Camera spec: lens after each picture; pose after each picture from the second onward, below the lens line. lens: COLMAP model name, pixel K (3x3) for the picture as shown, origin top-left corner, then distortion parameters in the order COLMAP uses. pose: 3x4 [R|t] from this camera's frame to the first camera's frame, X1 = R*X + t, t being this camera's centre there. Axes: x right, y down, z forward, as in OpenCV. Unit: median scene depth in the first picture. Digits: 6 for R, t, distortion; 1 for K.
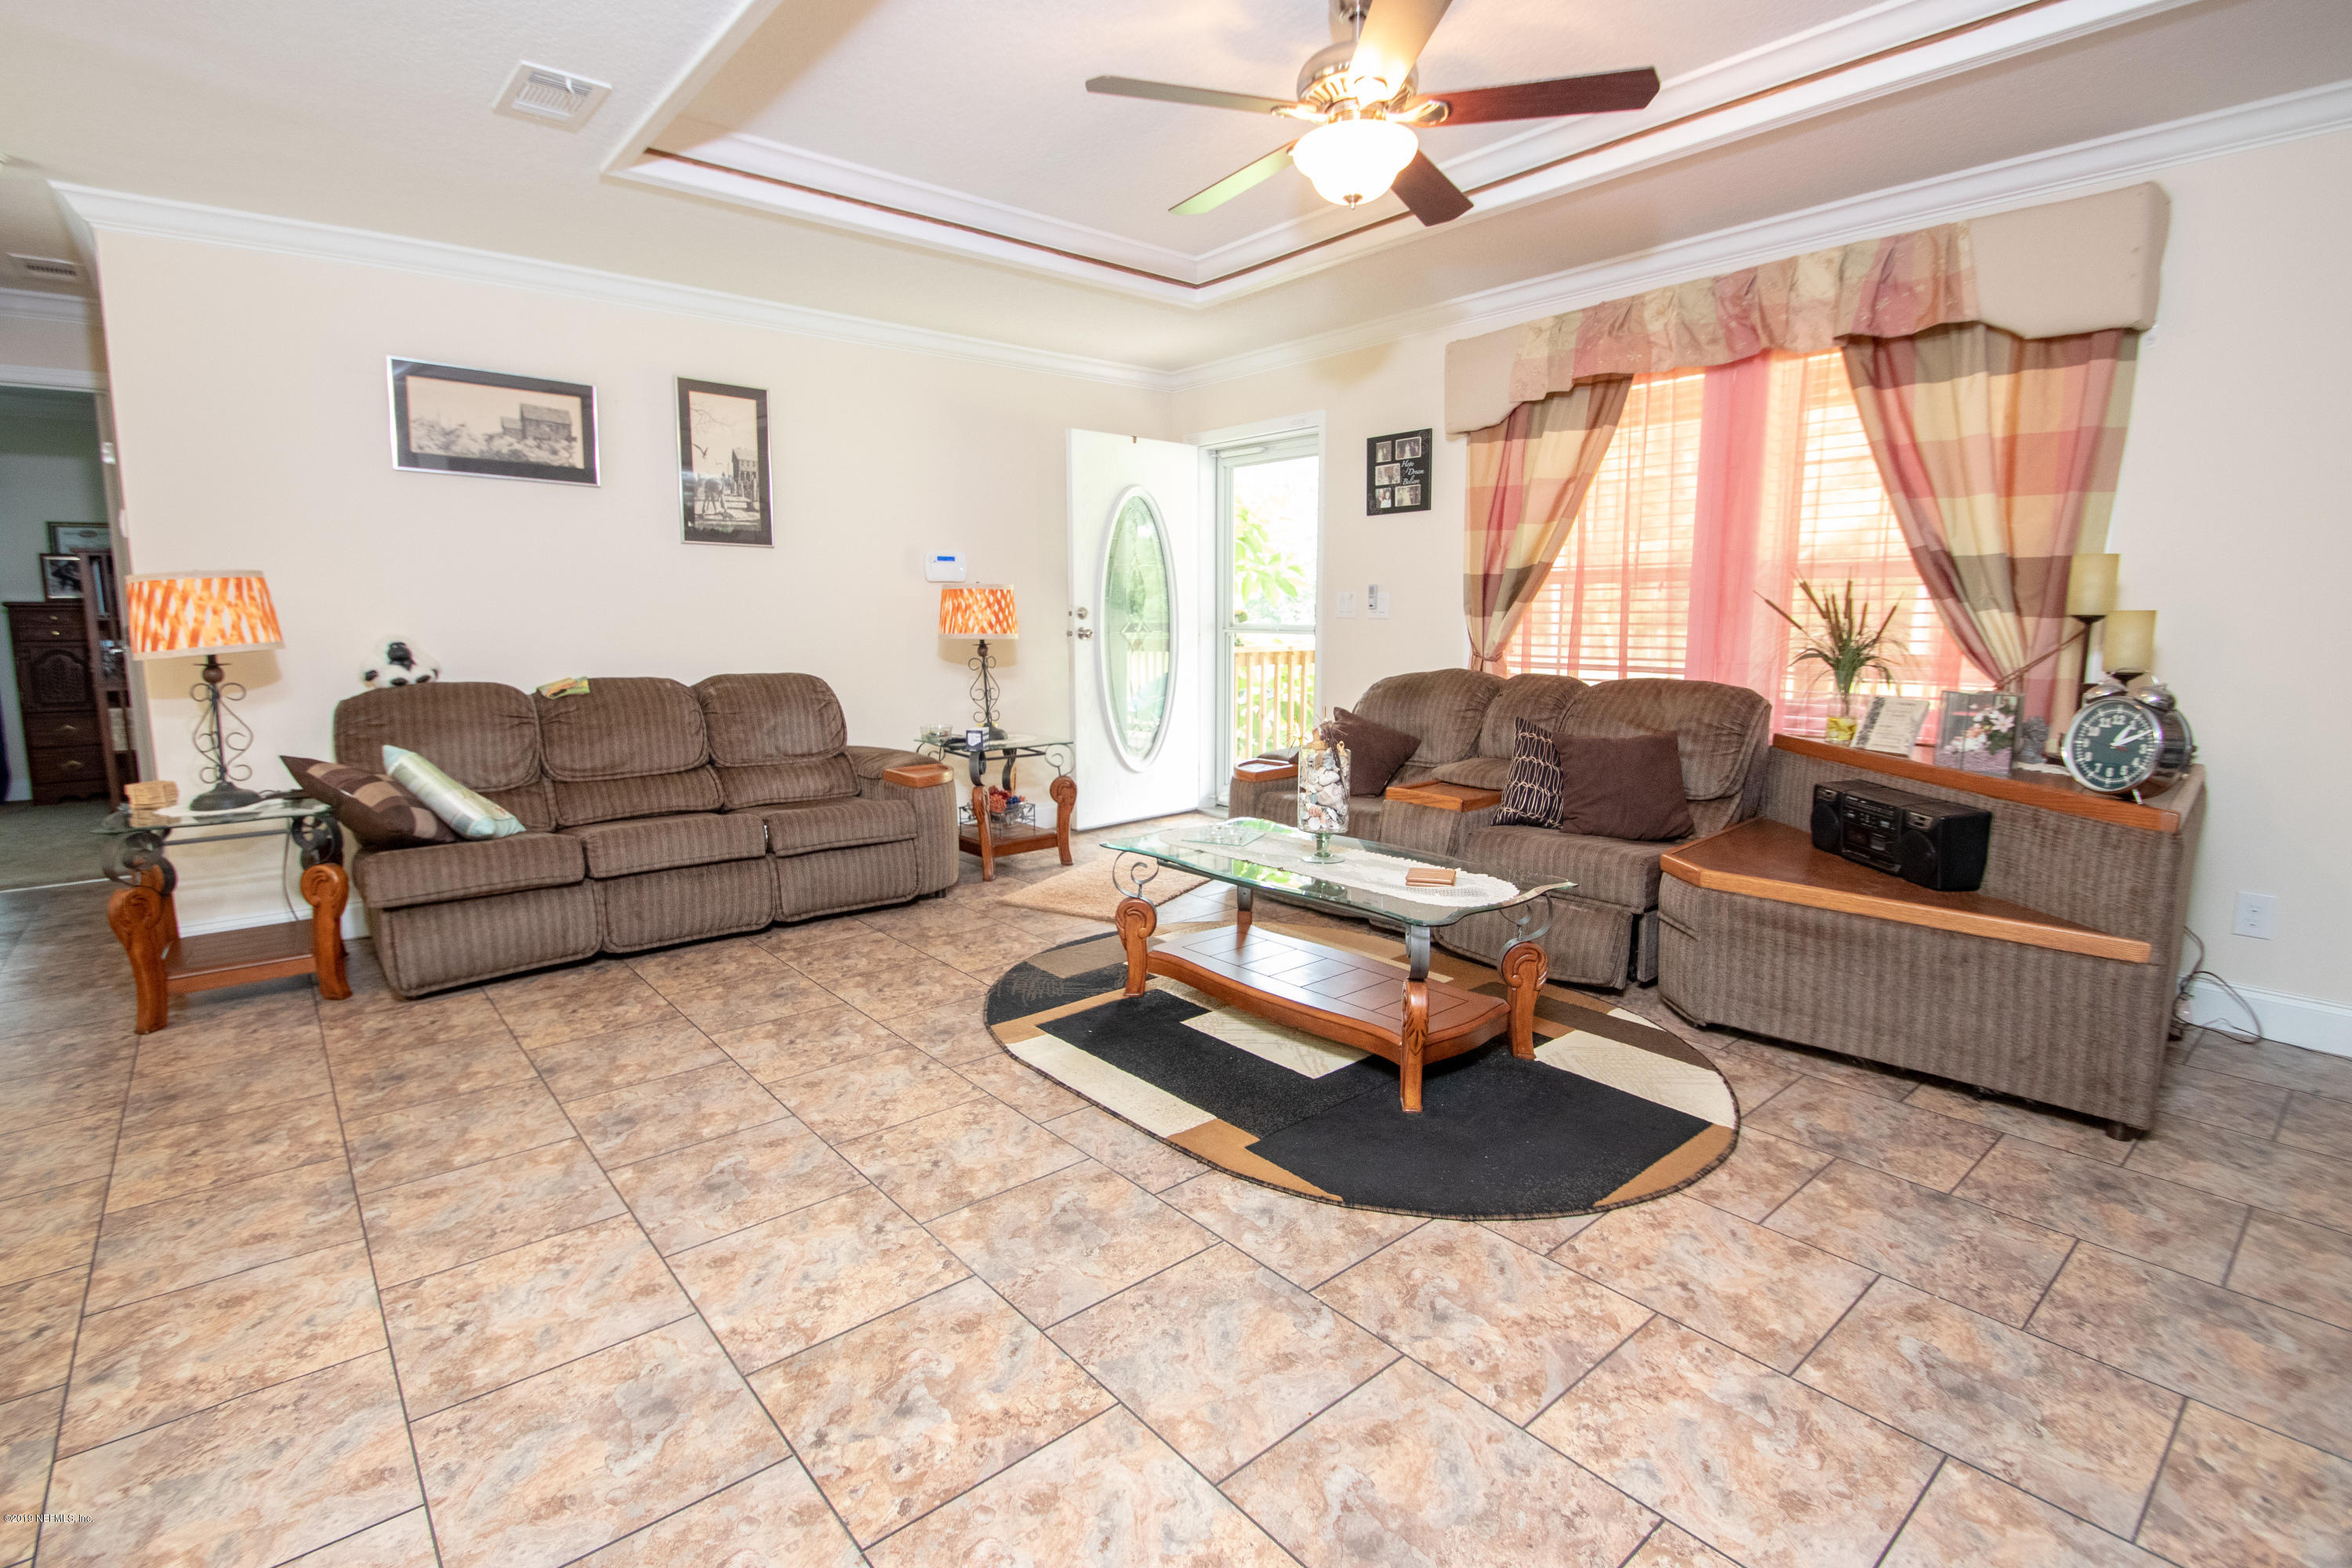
lens RADIAL K [[1093.3, 0, 1146.5], [0, 1093.3, 763.5], [0, 0, 1]] dist [0.009420, -0.013656]
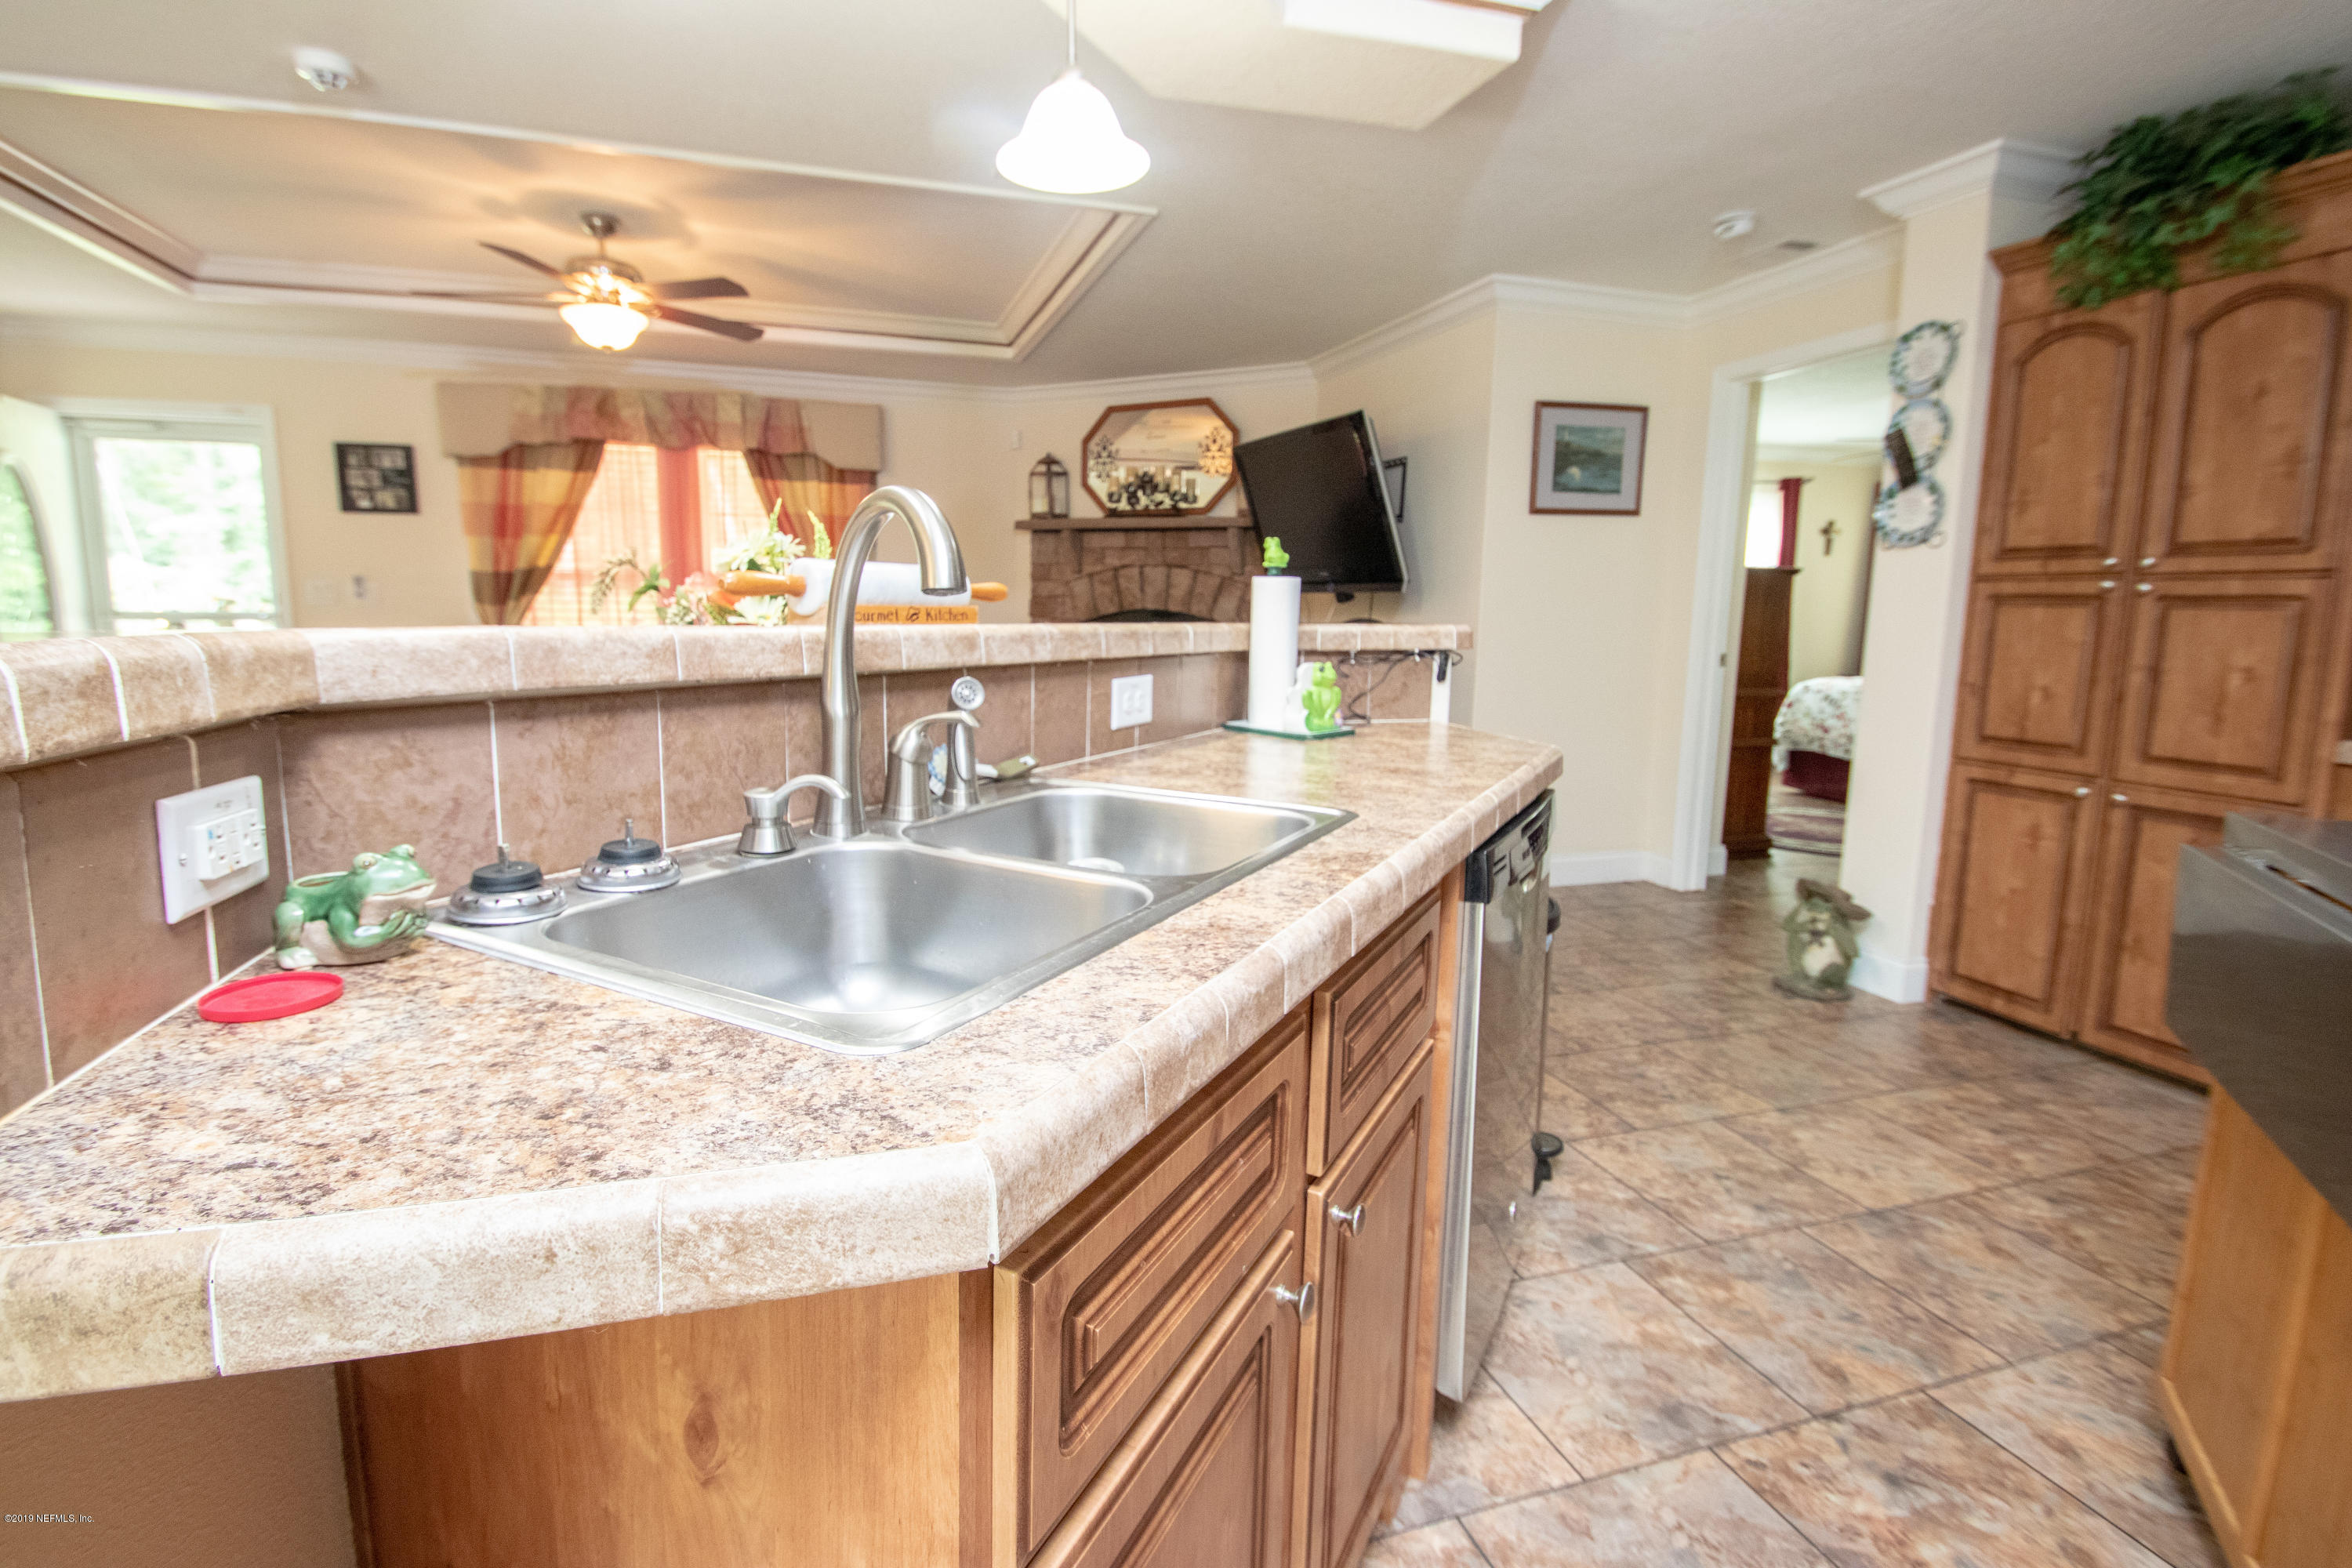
lens RADIAL K [[1093.3, 0, 1148.2], [0, 1093.3, 758.5], [0, 0, 1]] dist [0.009420, -0.013656]
pose [[0.381125, -0.119887, 0.916717, -0.890544], [0.115148, 0.989991, 0.081597, 0.038773], [-0.917325, 0.074459, 0.391116, -0.267943]]
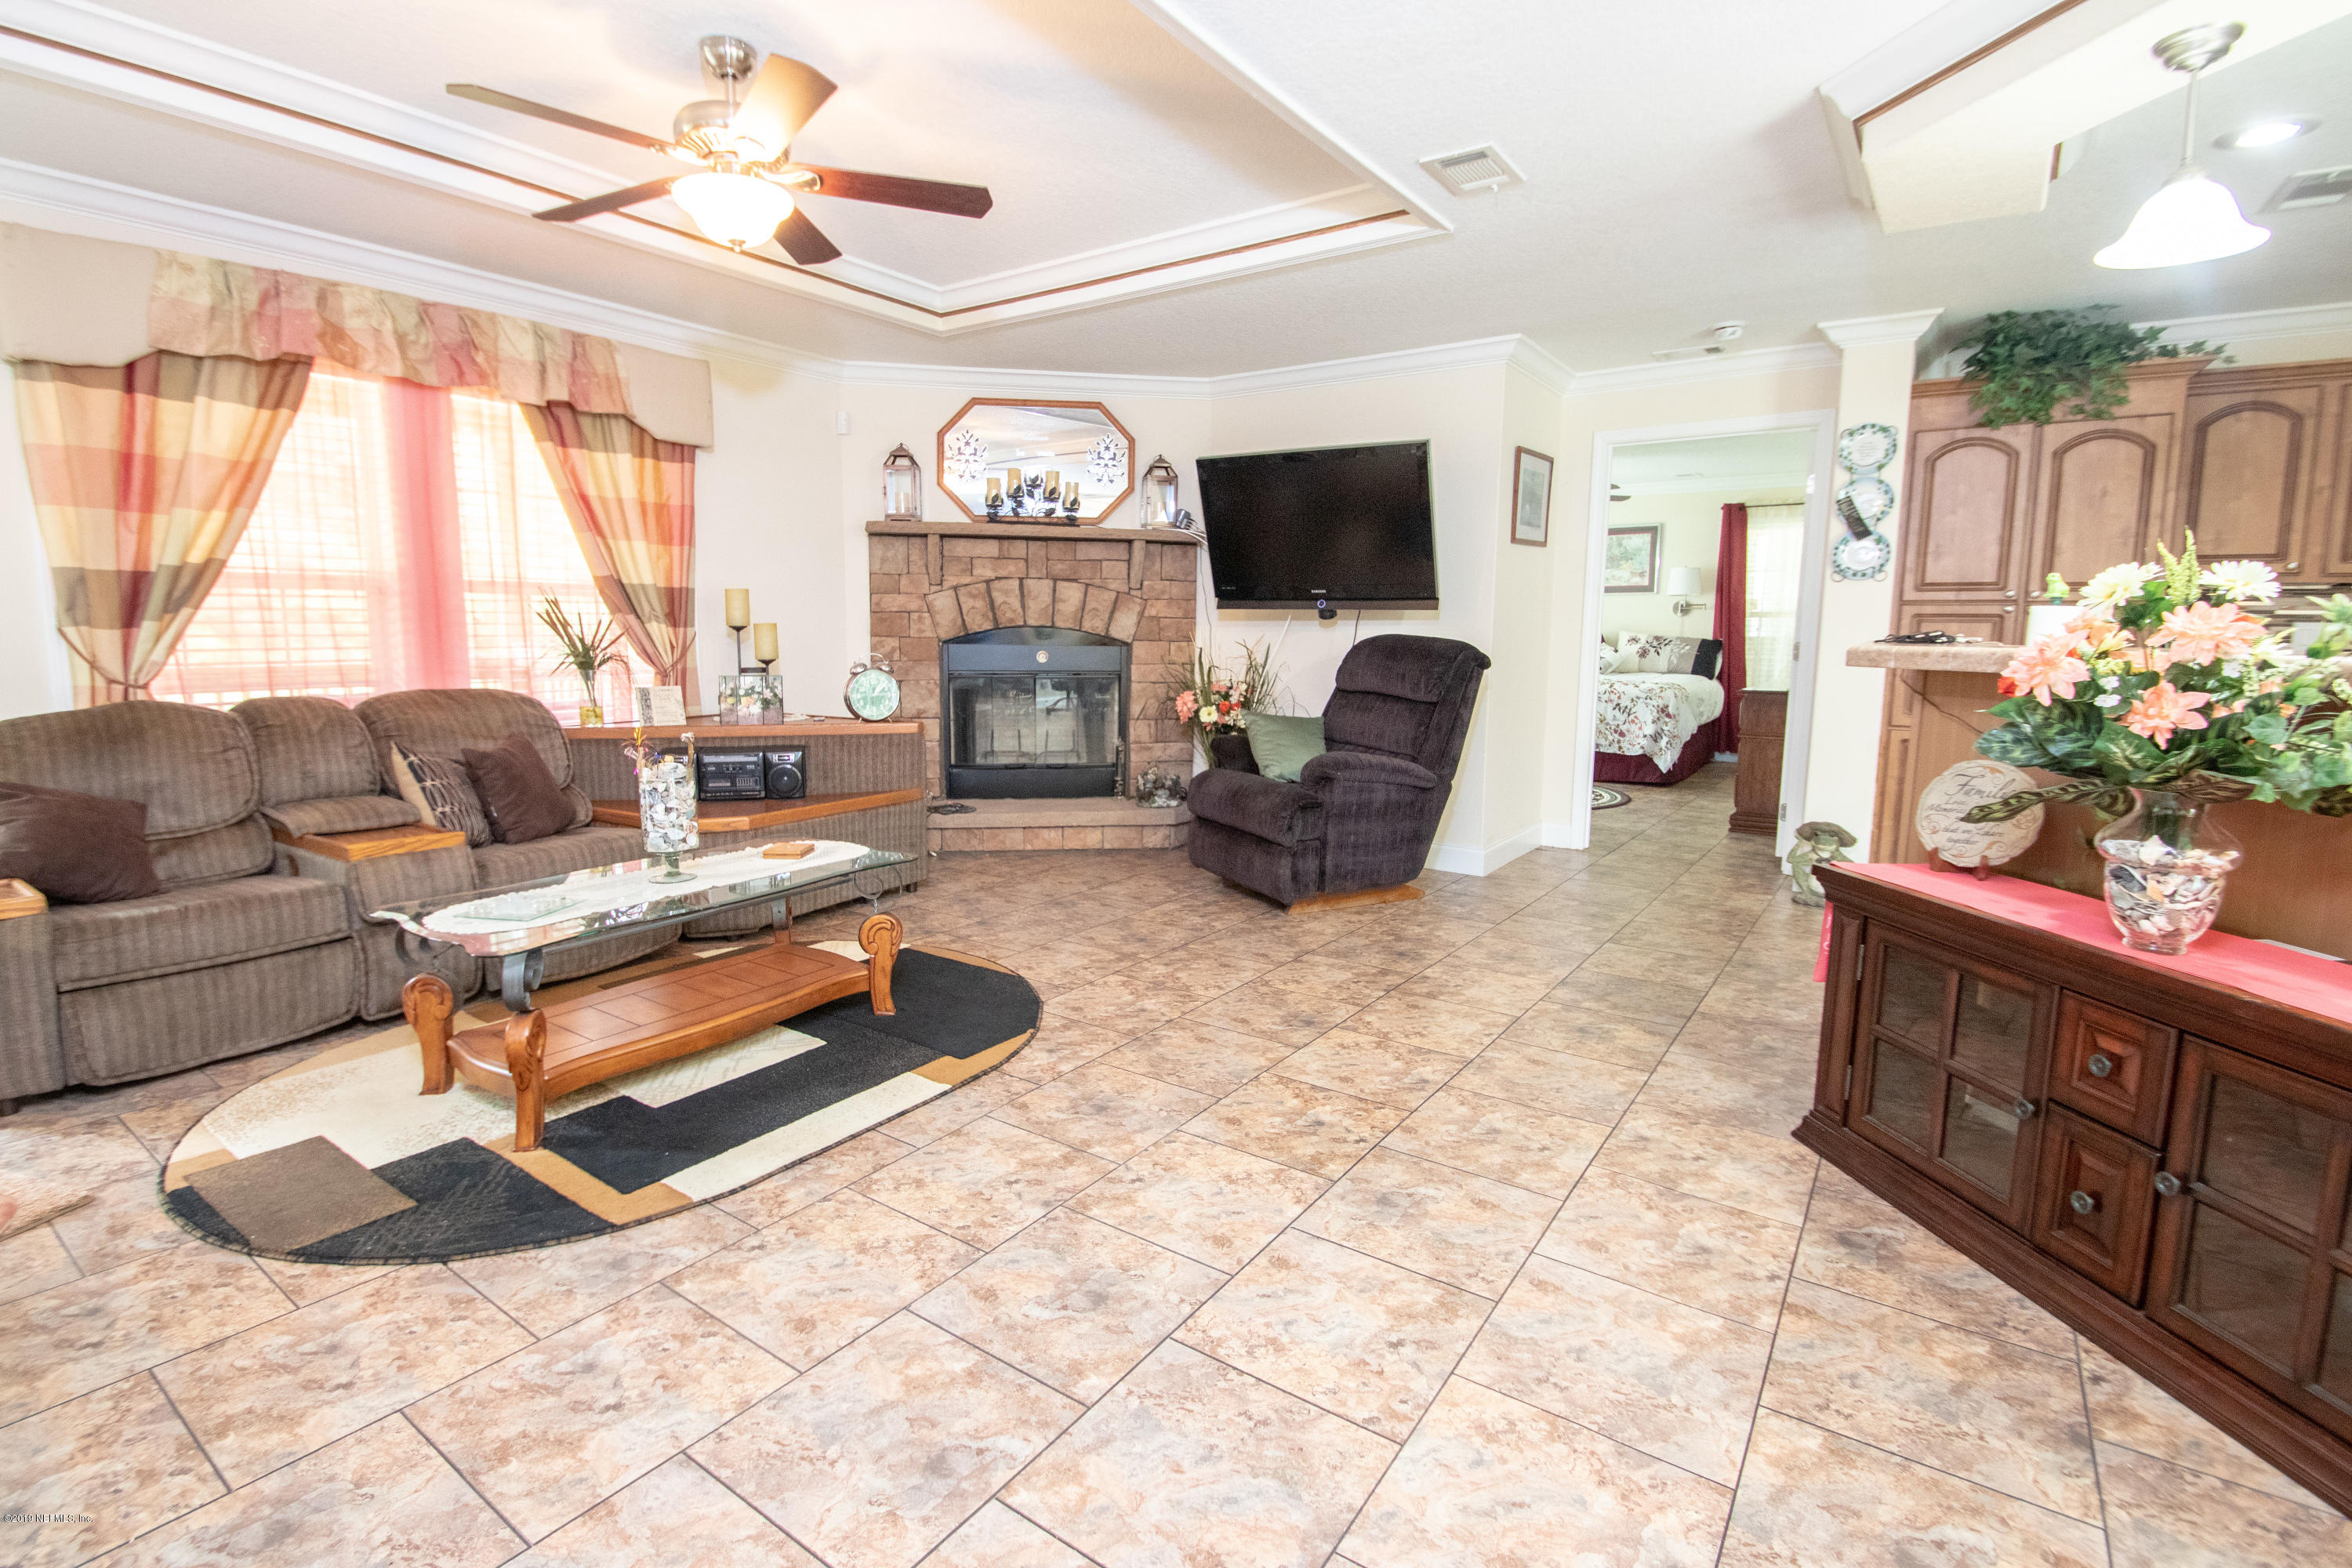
lens RADIAL K [[1093.3, 0, 1147.5], [0, 1093.3, 761.9], [0, 0, 1]] dist [0.009420, -0.013656]
pose [[-0.247244, -0.120279, 0.961459, -0.851228], [0.128419, 0.979445, 0.155553, -0.109164], [-0.960406, 0.161929, -0.226715, 0.789578]]
